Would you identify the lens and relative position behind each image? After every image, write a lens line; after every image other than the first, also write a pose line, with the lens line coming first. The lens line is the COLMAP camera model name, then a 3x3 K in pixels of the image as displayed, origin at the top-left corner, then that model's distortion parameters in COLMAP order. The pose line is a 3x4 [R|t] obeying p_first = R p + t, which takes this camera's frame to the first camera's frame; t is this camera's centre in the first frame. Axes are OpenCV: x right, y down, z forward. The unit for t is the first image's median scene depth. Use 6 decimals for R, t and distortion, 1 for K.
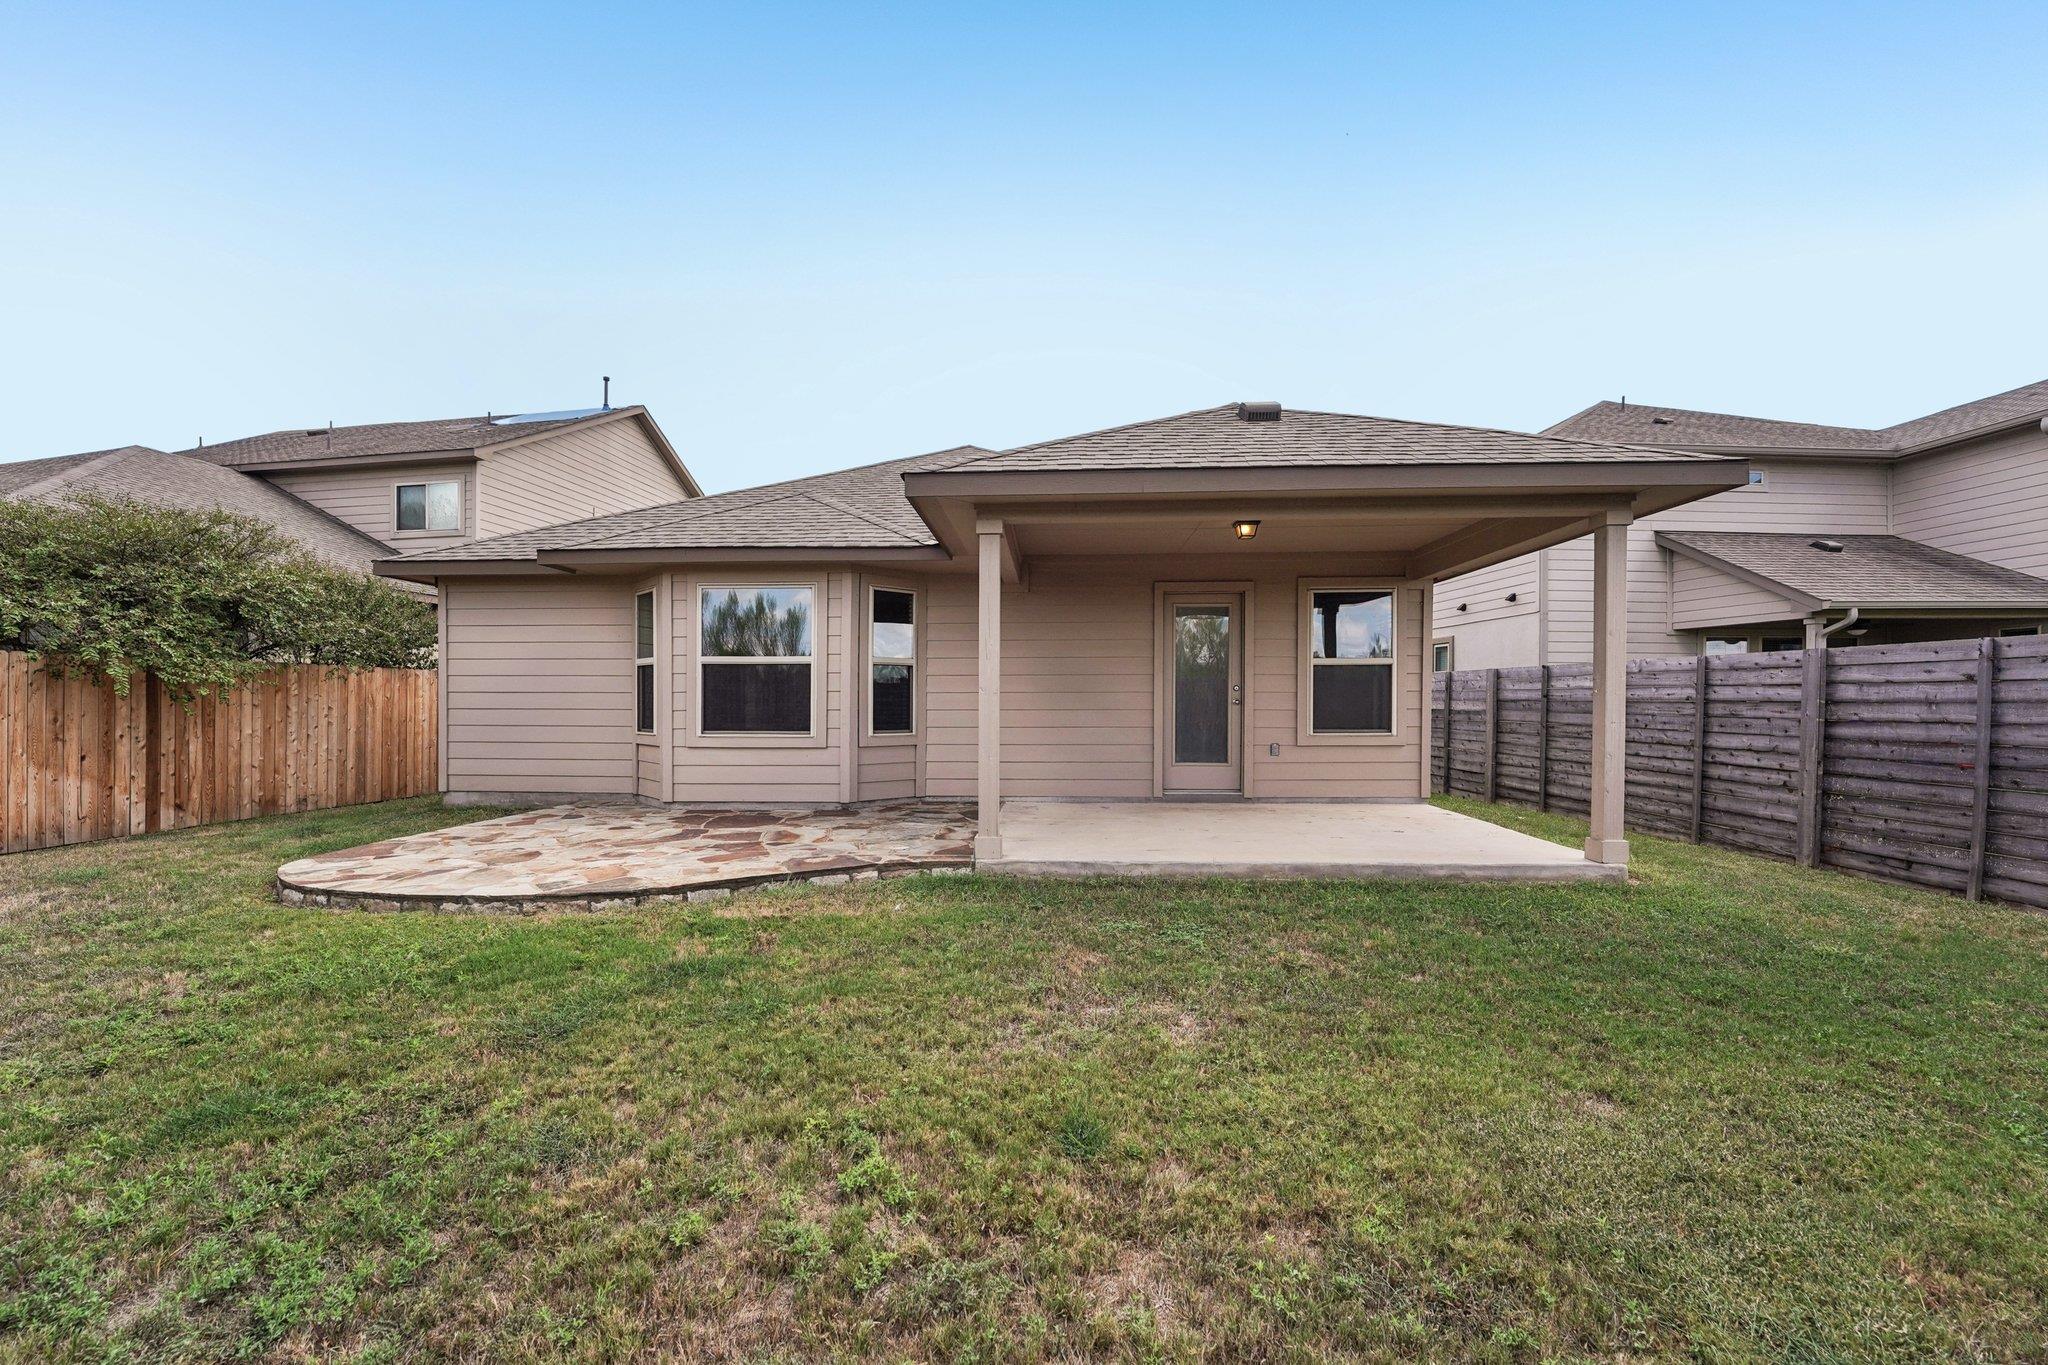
lens RADIAL K [[843.7, 0, 1020.7], [0, 843.7, 701.8], [0, 0, 1]] dist [-0.021954, -0.000554]
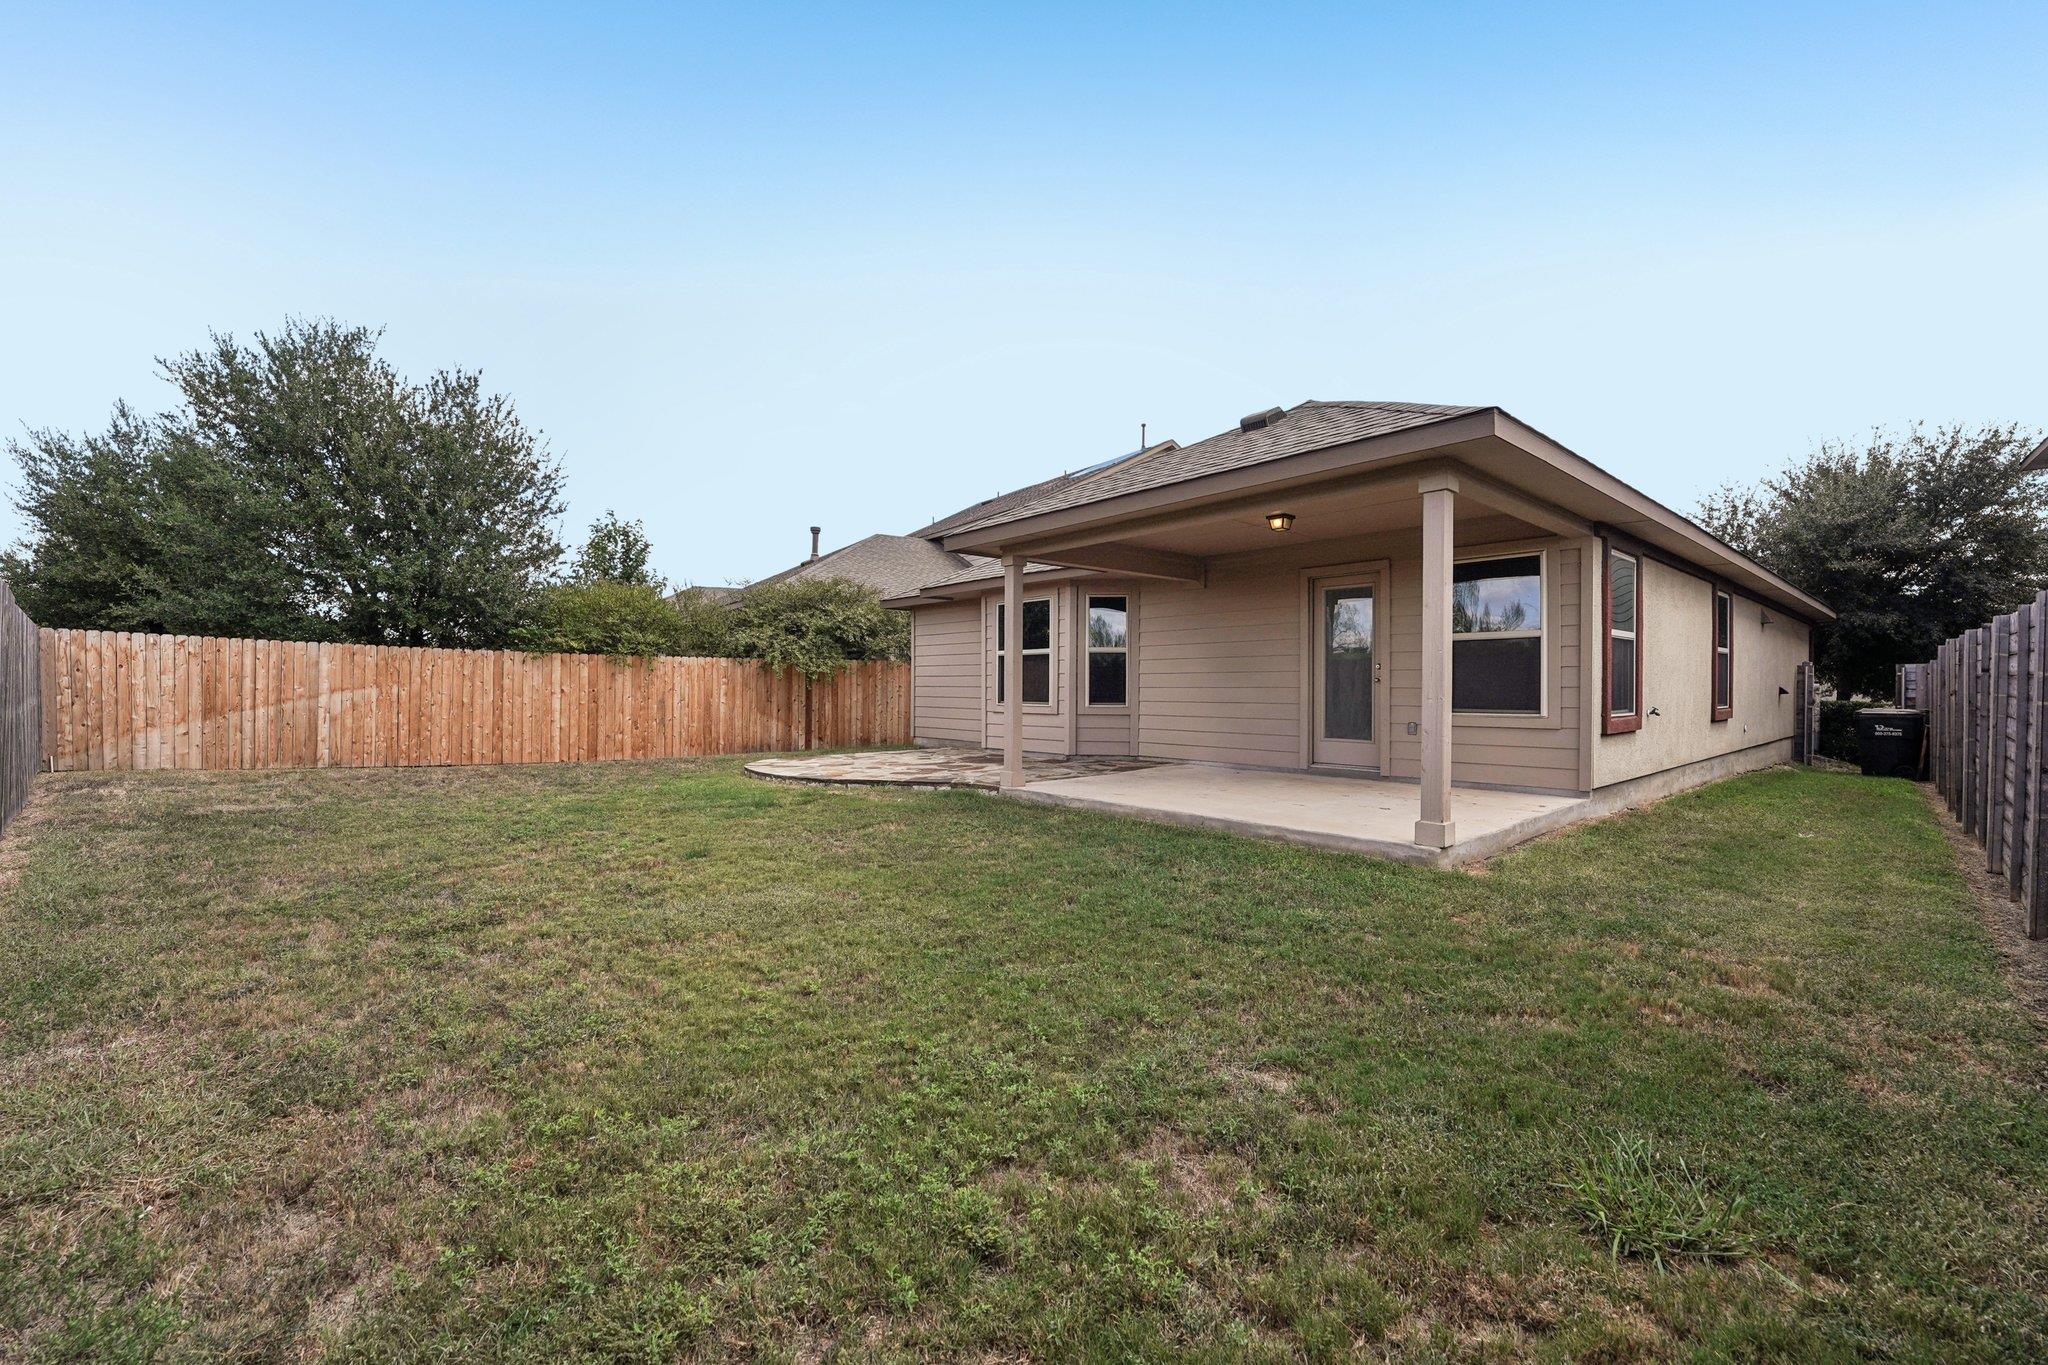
lens RADIAL K [[843.7, 0, 1020.6], [0, 843.7, 679.9], [0, 0, 1]] dist [-0.021954, -0.000554]
pose [[0.694461, -0.004535, -0.719516, 0.695216], [-0.000297, 0.999978, -0.006589, 0.006912], [0.719530, 0.004790, 0.694445, -0.003564]]
